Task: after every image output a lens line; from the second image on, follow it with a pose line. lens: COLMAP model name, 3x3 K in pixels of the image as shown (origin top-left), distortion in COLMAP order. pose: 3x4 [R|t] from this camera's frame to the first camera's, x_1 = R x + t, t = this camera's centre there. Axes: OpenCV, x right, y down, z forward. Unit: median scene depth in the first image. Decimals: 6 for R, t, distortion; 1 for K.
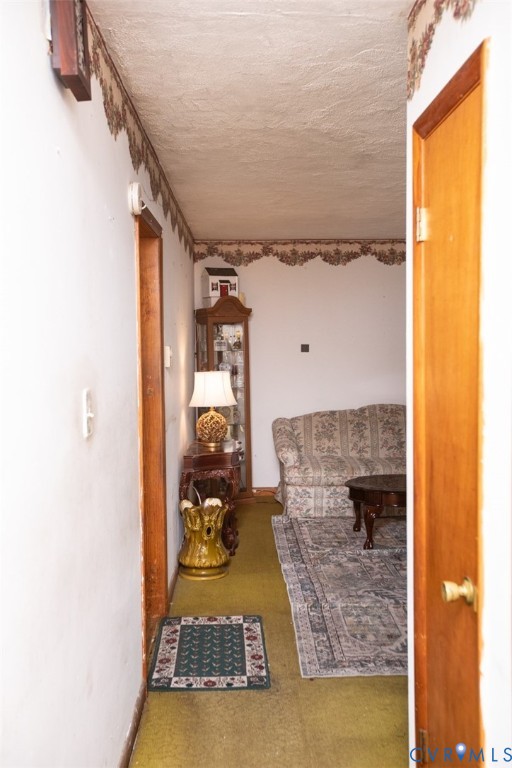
lens RADIAL K [[720.9, 0, 255.7], [0, 720.9, 384.6], [0, 0, 1]] dist [0.061658, 0.000000]
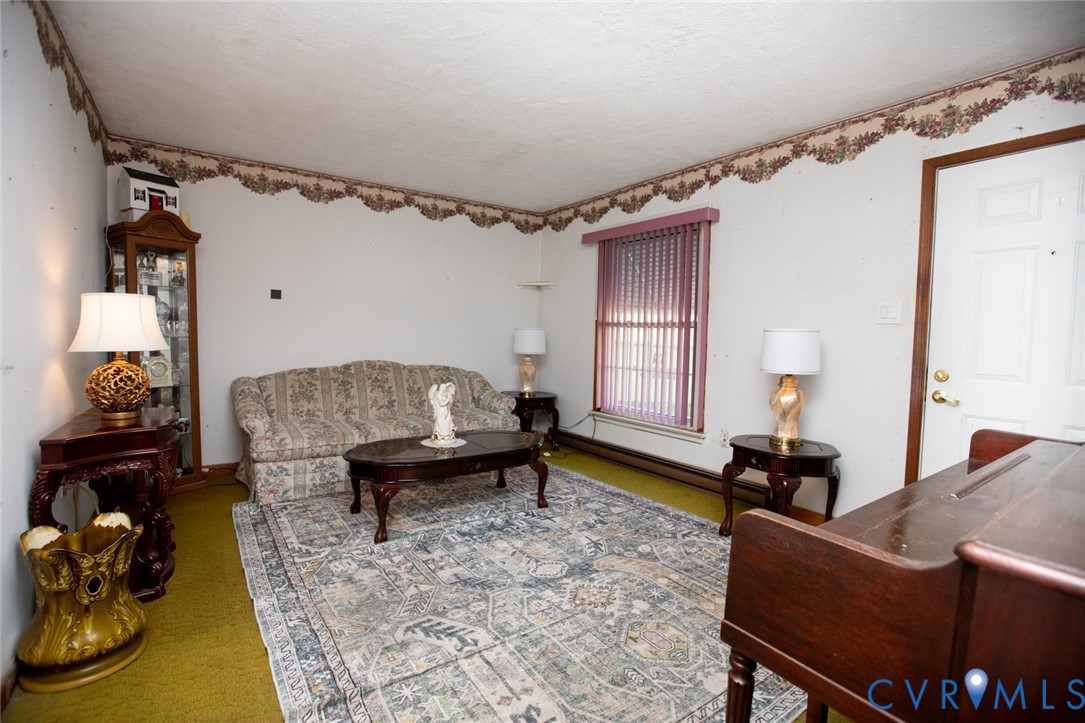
lens RADIAL K [[496.6, 0, 543.8], [0, 496.6, 365.7], [0, 0, 1]] dist [-0.045677, 0.015021]
pose [[0.826624, -0.002122, 0.562751, 0.005237], [-0.002344, 0.999971, 0.007213, 0.032438], [-0.562750, -0.007281, 0.826595, 0.401810]]
